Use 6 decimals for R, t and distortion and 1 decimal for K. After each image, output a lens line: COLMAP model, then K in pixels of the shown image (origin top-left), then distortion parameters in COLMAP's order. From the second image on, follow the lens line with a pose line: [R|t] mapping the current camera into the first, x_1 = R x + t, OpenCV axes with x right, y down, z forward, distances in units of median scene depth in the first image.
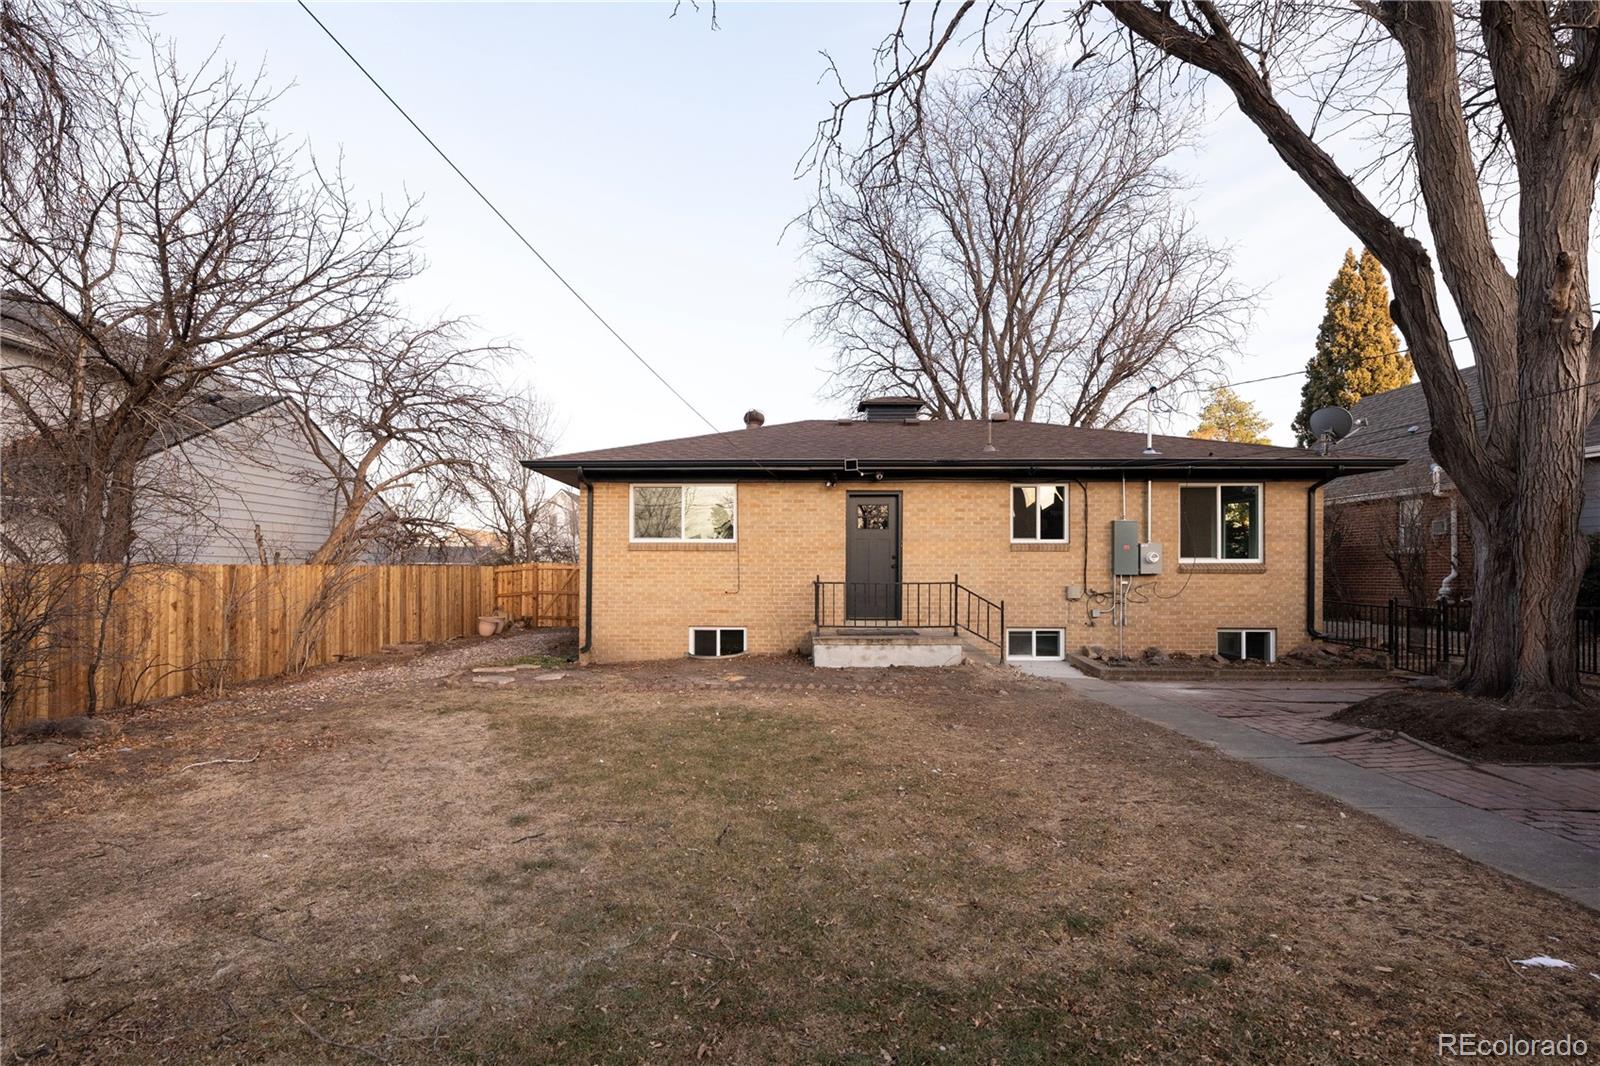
lens RADIAL K [[748.4, 0, 802.7], [0, 748.4, 562.3], [0, 0, 1]] dist [-0.000436, -0.000734]
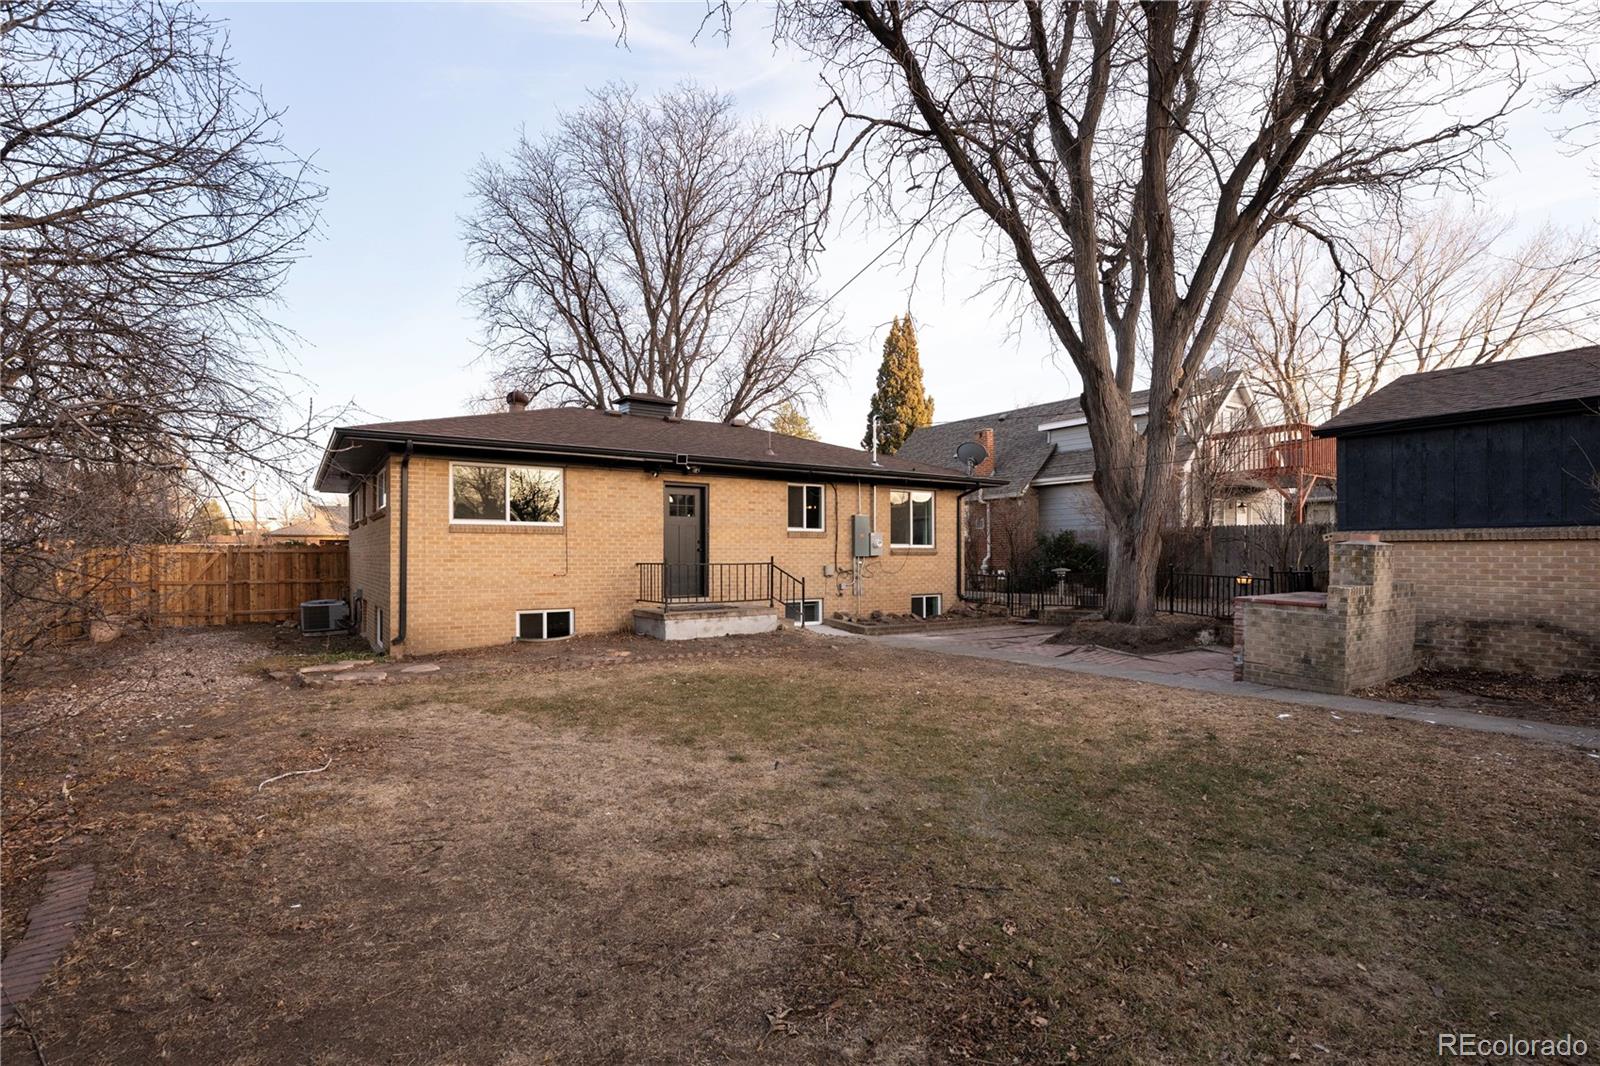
lens RADIAL K [[748.4, 0, 795.7], [0, 748.4, 541.8], [0, 0, 1]] dist [-0.000436, -0.000734]
pose [[0.822354, 0.007938, 0.568921, -0.411478], [-0.003861, 0.999958, -0.008371, 0.002477], [-0.568964, 0.004687, 0.822349, -0.018158]]
